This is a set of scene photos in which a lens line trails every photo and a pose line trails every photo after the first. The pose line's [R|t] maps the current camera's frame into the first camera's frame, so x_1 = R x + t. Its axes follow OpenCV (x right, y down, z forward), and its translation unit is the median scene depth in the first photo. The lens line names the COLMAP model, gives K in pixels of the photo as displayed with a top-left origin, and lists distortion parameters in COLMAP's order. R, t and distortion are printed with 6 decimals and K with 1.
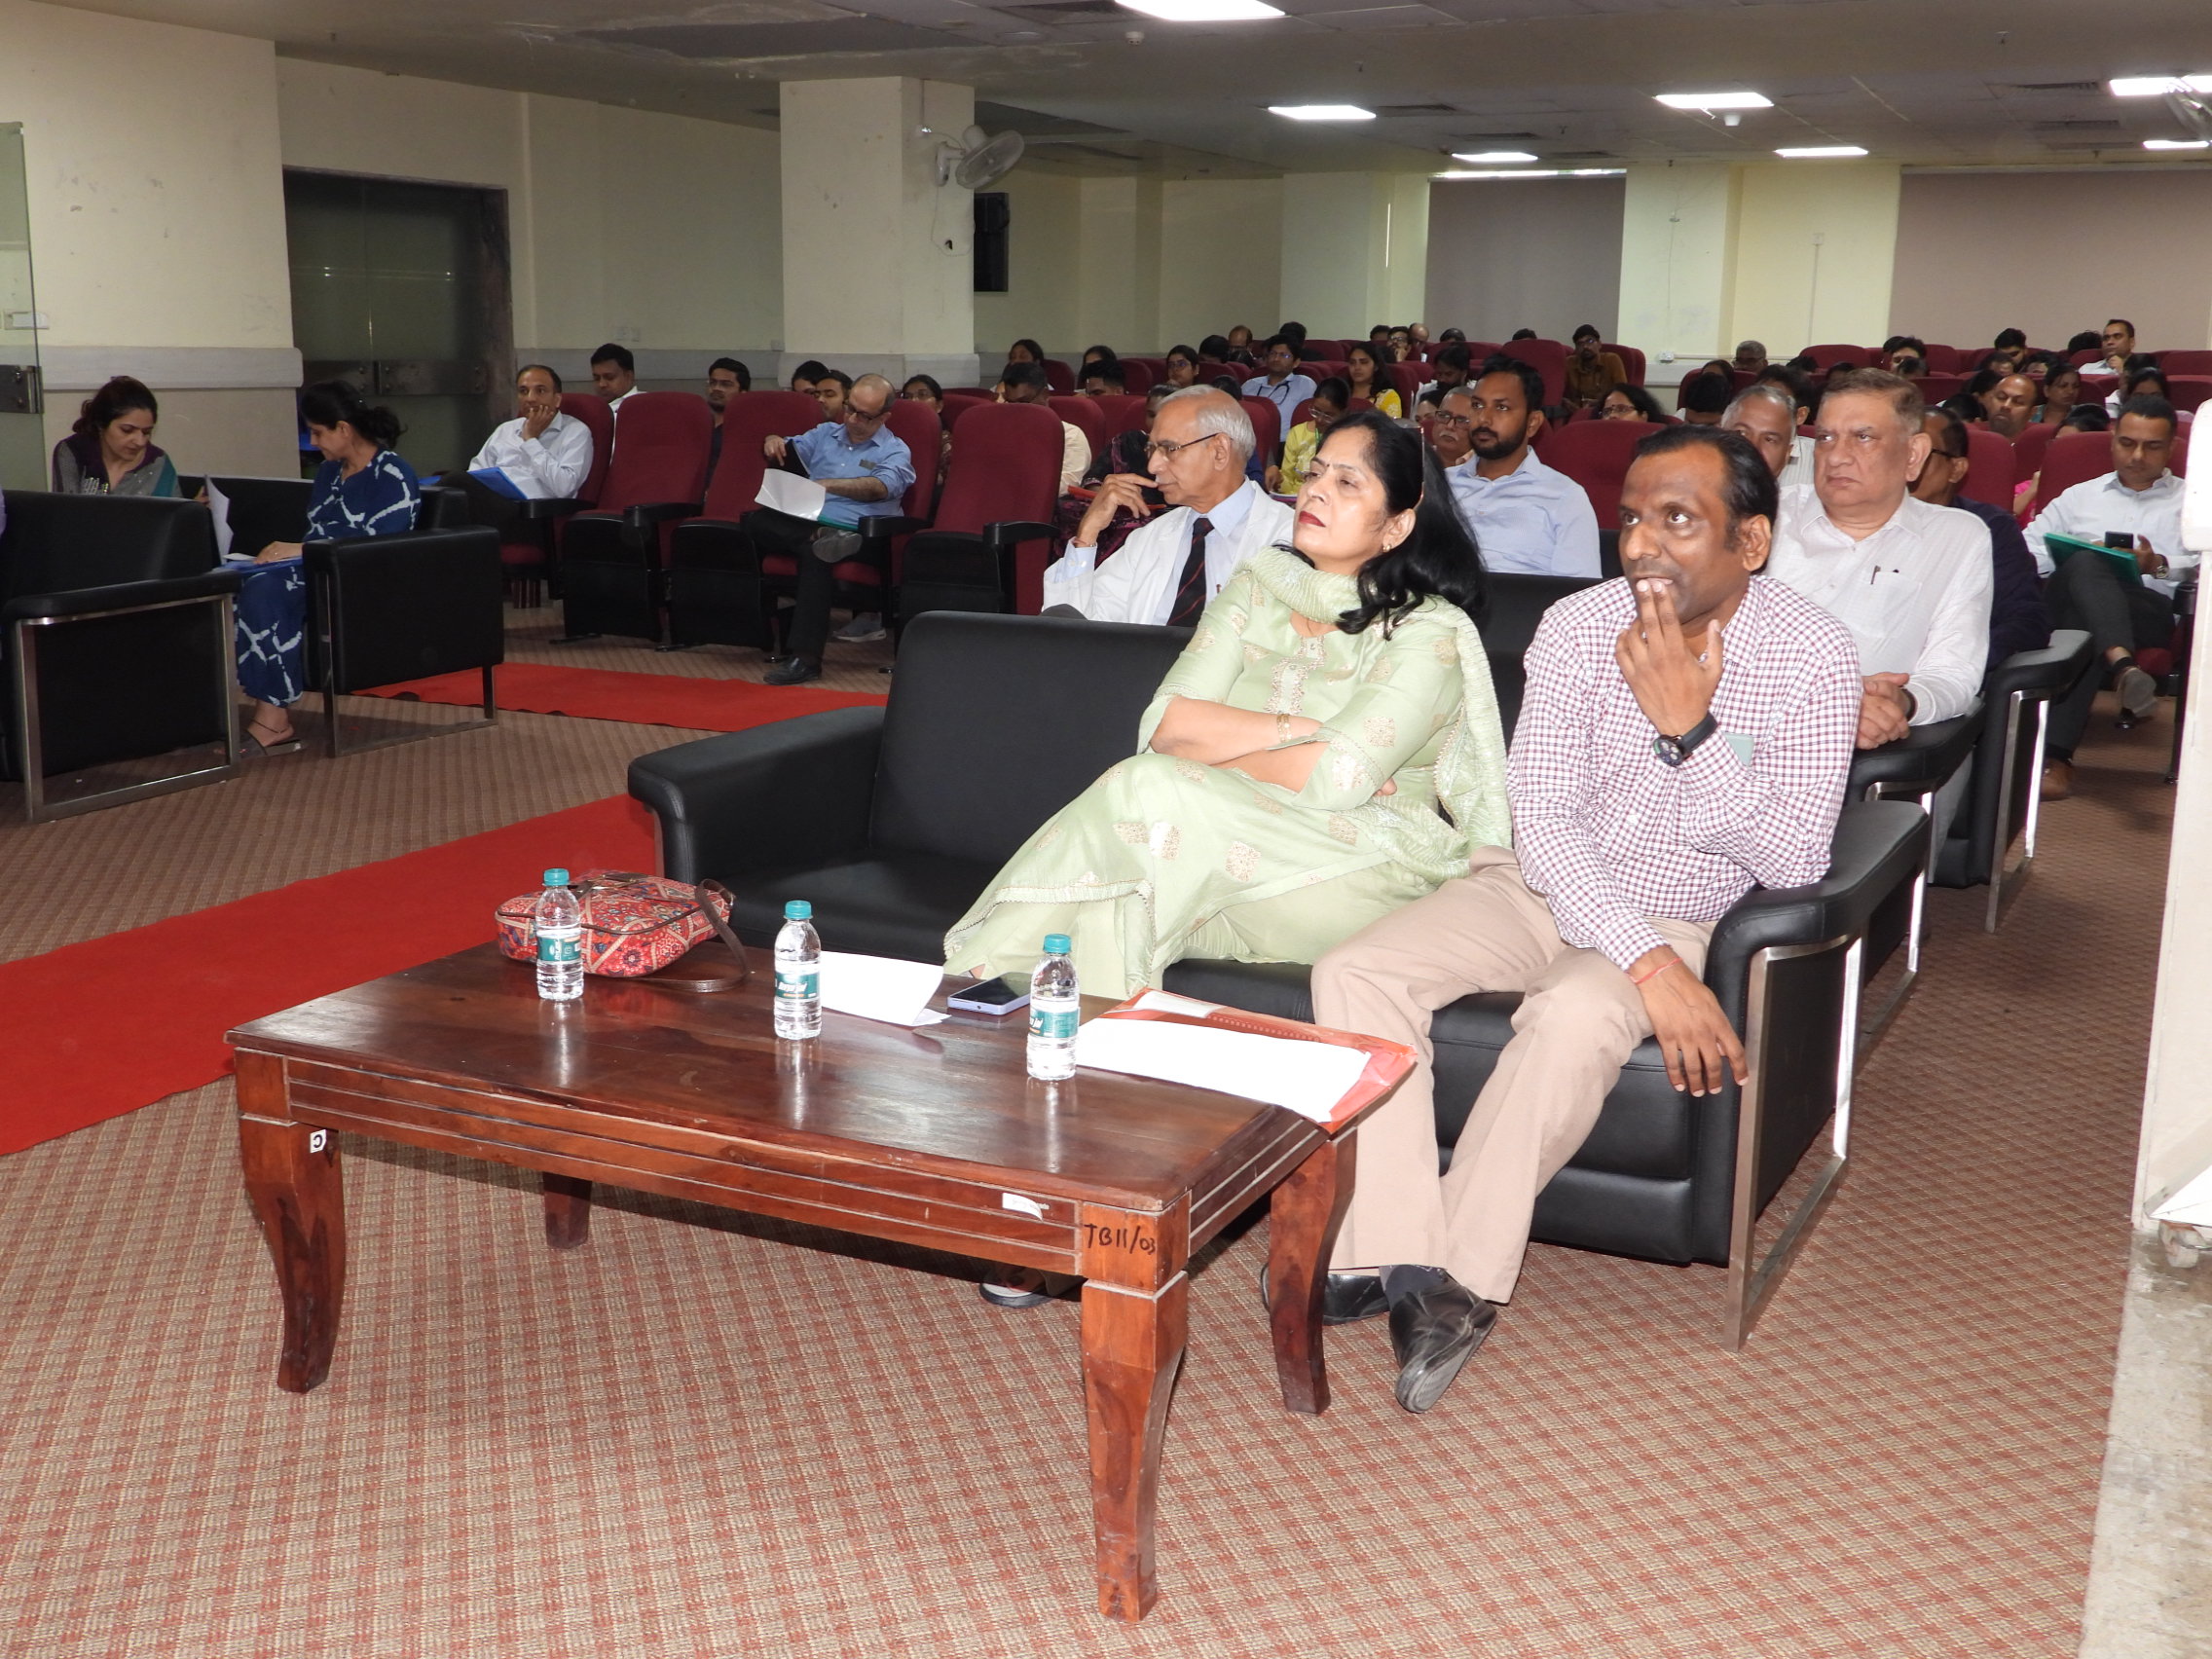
lens RADIAL K [[2286.0, 0, 1109.4], [0, 2286.0, 820.3], [0, 0, 1]] dist [0.000254, 0.000000]
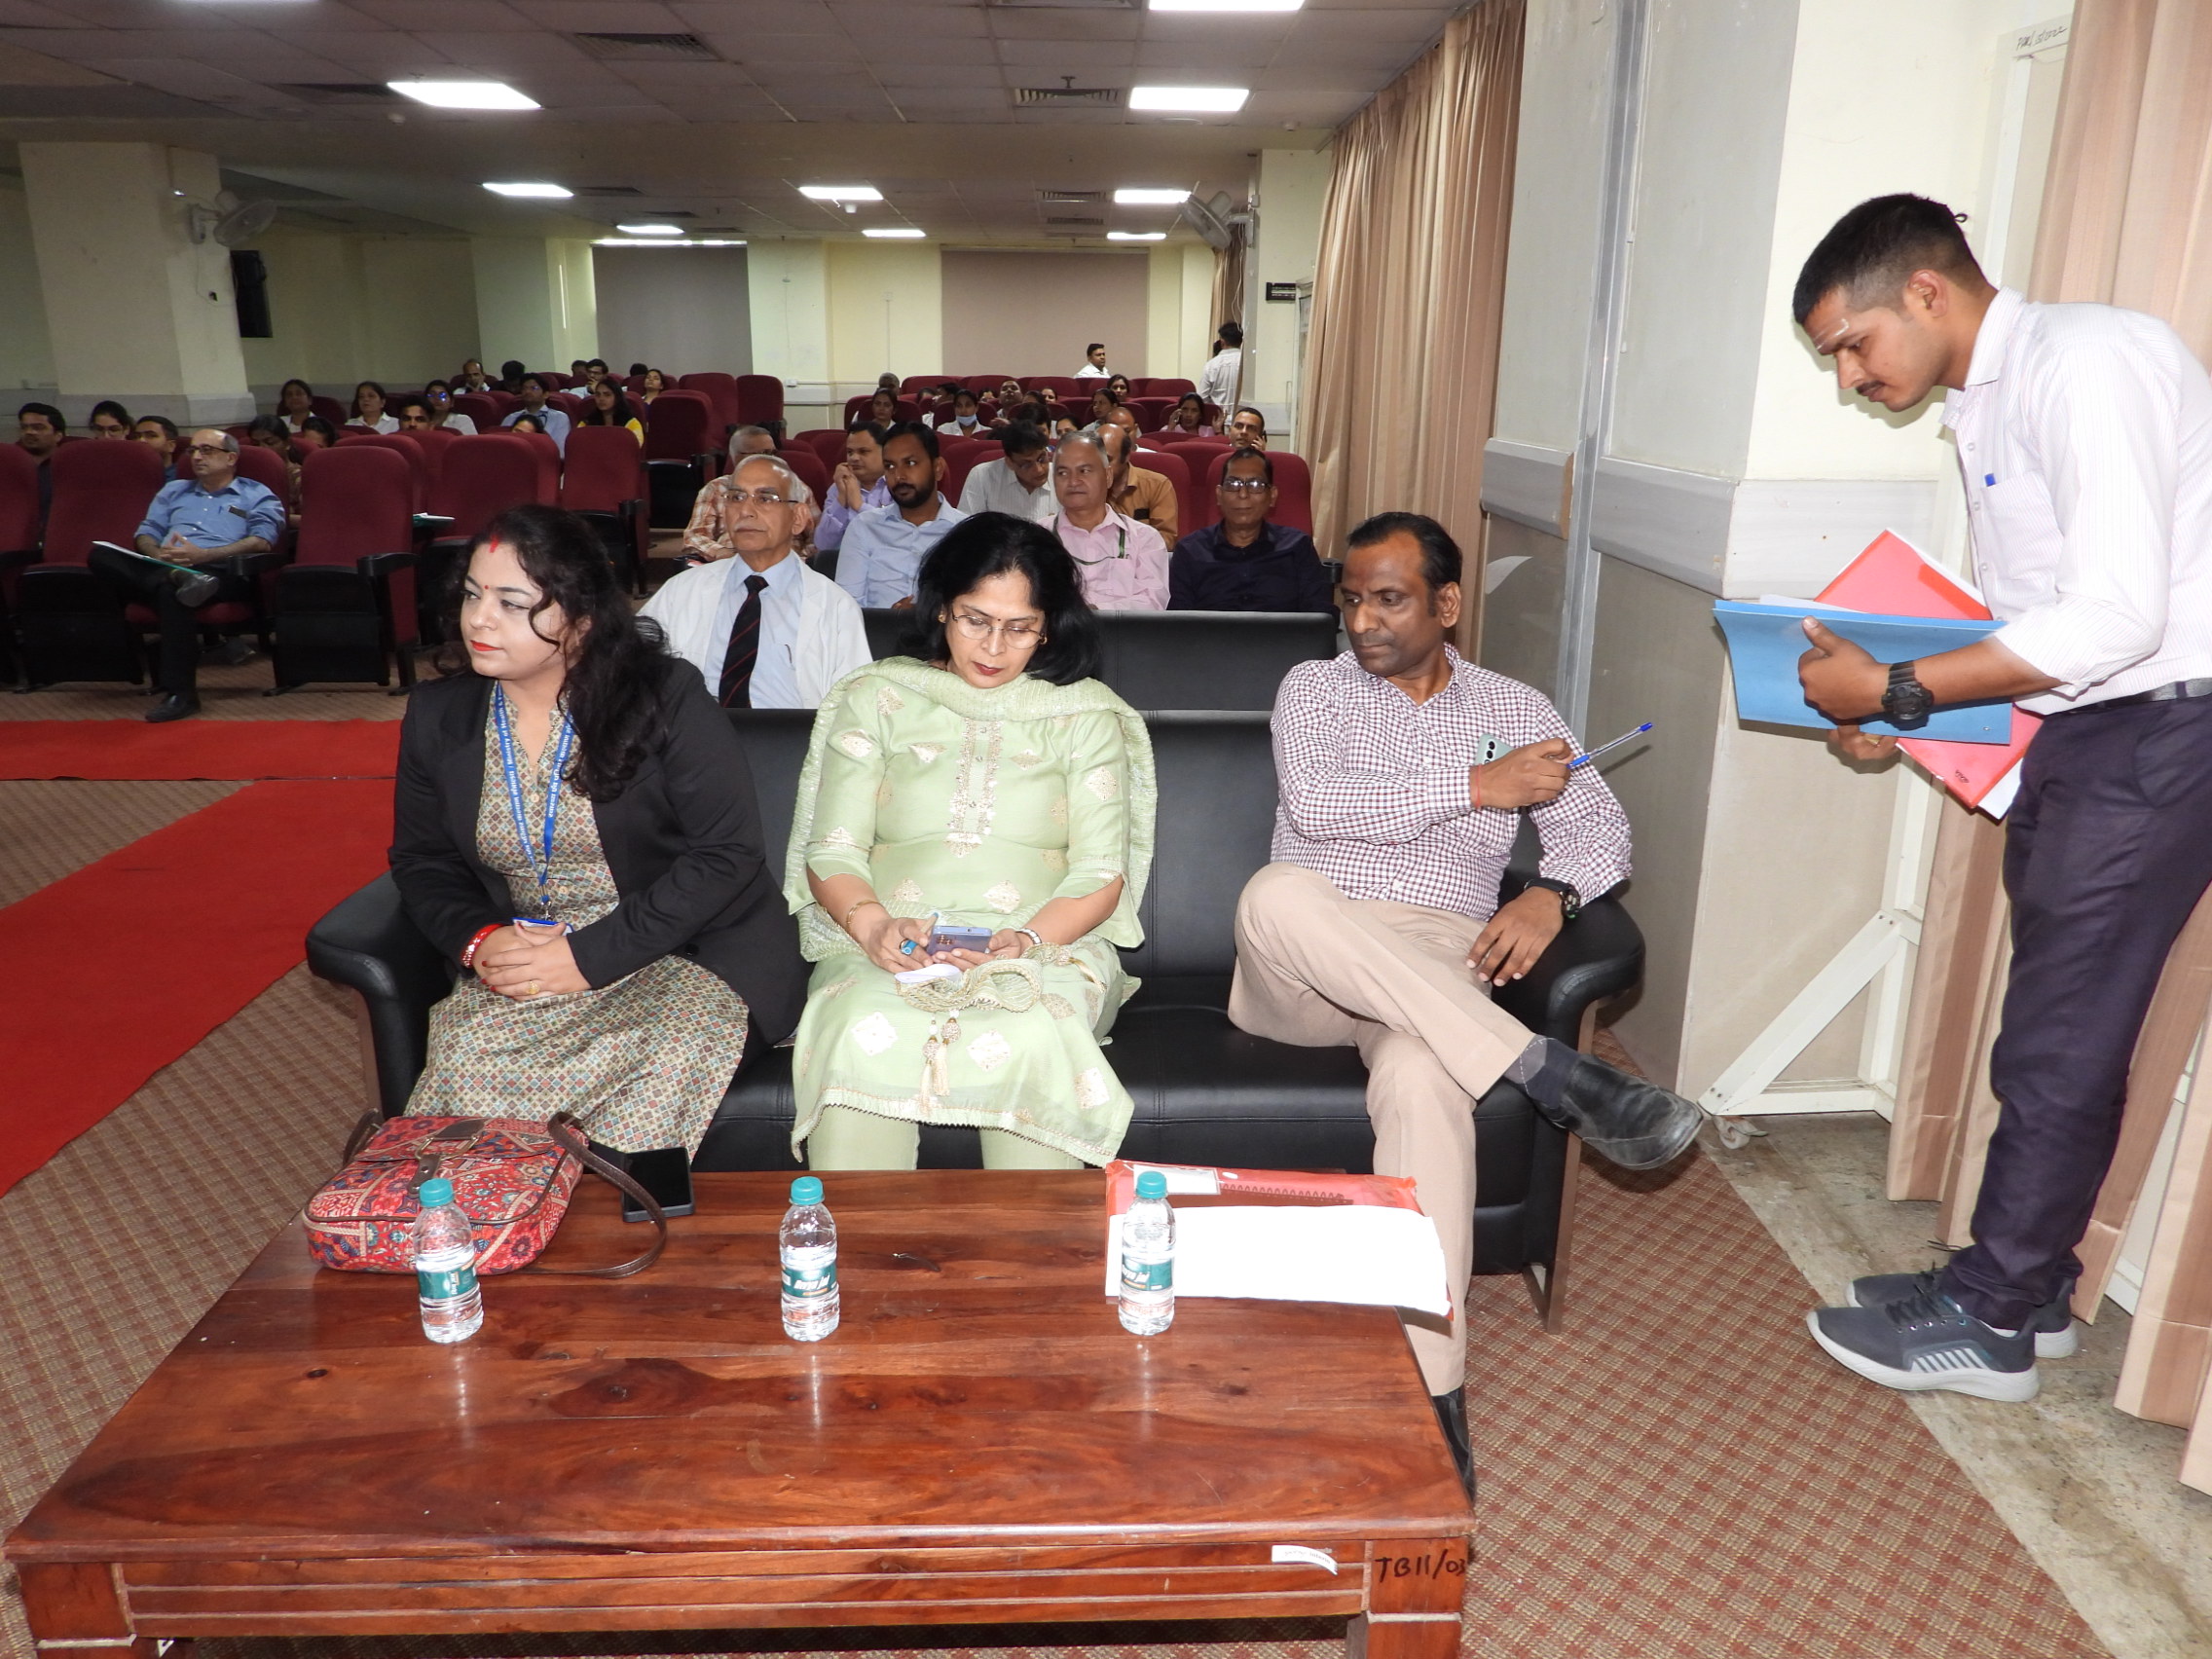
lens RADIAL K [[1578.1, 0, 1090.0], [0, 1578.1, 836.7], [0, 0, 1]] dist [-0.015253, 0.007699]
pose [[0.894436, -0.133546, 0.426790, -0.221340], [0.096650, 0.989541, 0.107082, -0.111803], [-0.436627, -0.054528, 0.897989, 0.372573]]
